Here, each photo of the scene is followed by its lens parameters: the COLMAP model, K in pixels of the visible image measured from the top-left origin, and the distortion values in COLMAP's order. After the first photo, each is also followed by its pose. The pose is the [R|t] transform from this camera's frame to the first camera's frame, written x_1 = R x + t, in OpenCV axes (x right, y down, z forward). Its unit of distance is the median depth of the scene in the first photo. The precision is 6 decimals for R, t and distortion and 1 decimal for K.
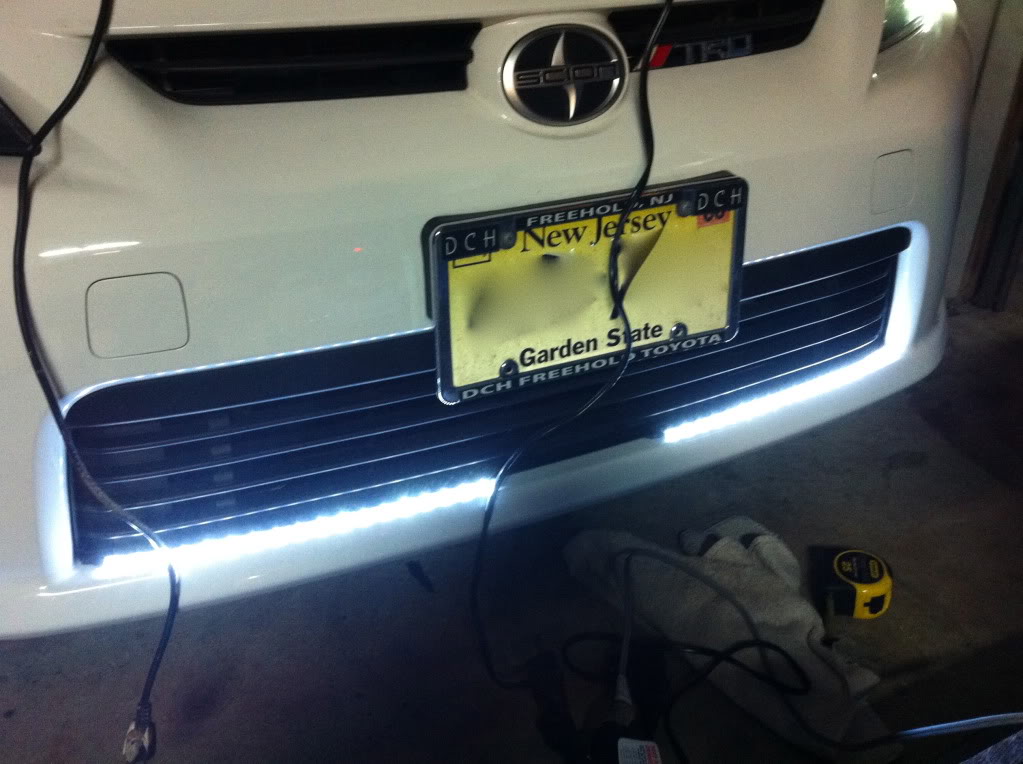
lens RADIAL K [[943.0, 0, 481.0], [0, 943.0, 383.2], [0, 0, 1]] dist [0.071805, -0.176391]
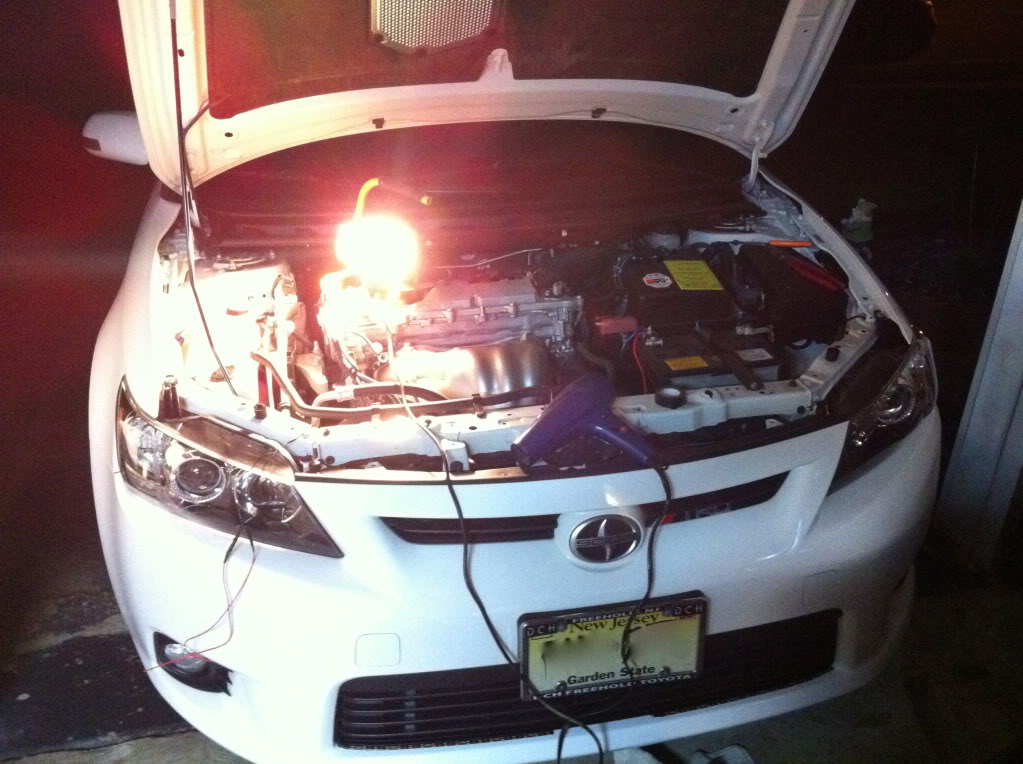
lens RADIAL K [[943.0, 0, 481.0], [0, 943.0, 383.2], [0, 0, 1]] dist [0.071805, -0.176391]
pose [[0.966222, 0.109580, -0.233253, 0.246879], [-0.112580, 0.993643, 0.000458, -0.587757], [0.231820, 0.025817, 0.972416, -0.875159]]
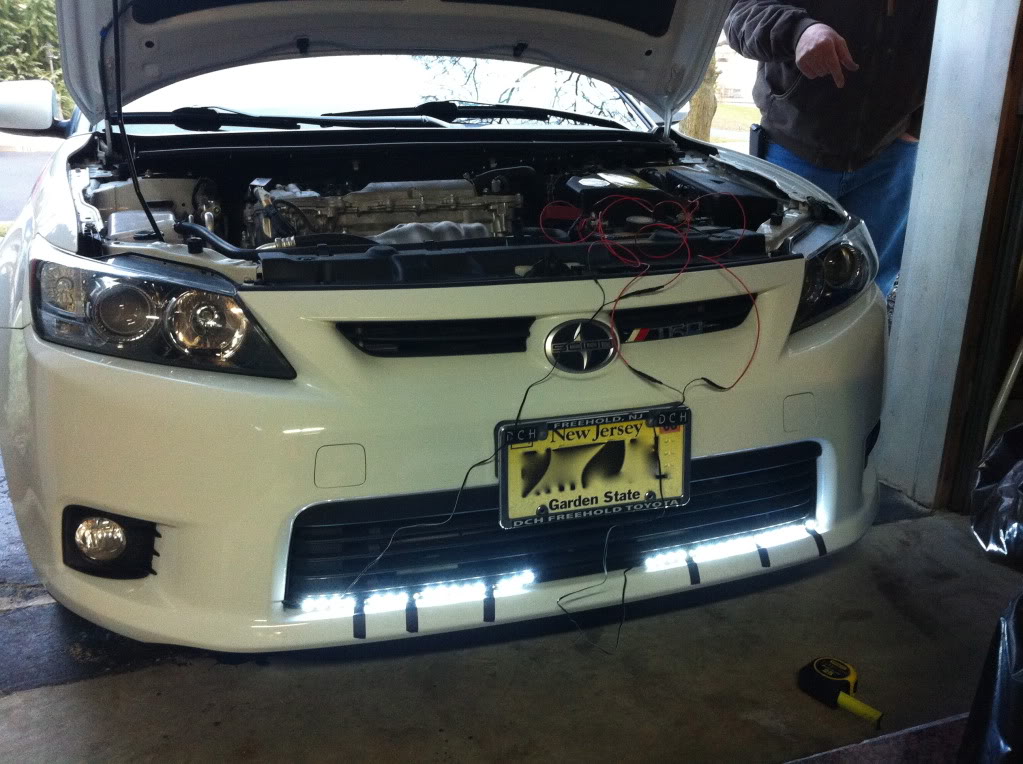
lens RADIAL K [[943.0, 0, 481.0], [0, 943.0, 383.2], [0, 0, 1]] dist [0.071805, -0.176391]
pose [[0.992391, 0.040609, -0.116238, 0.106861], [-0.064067, 0.976488, -0.205834, 0.116199], [0.105146, 0.211714, 0.971659, -0.700244]]
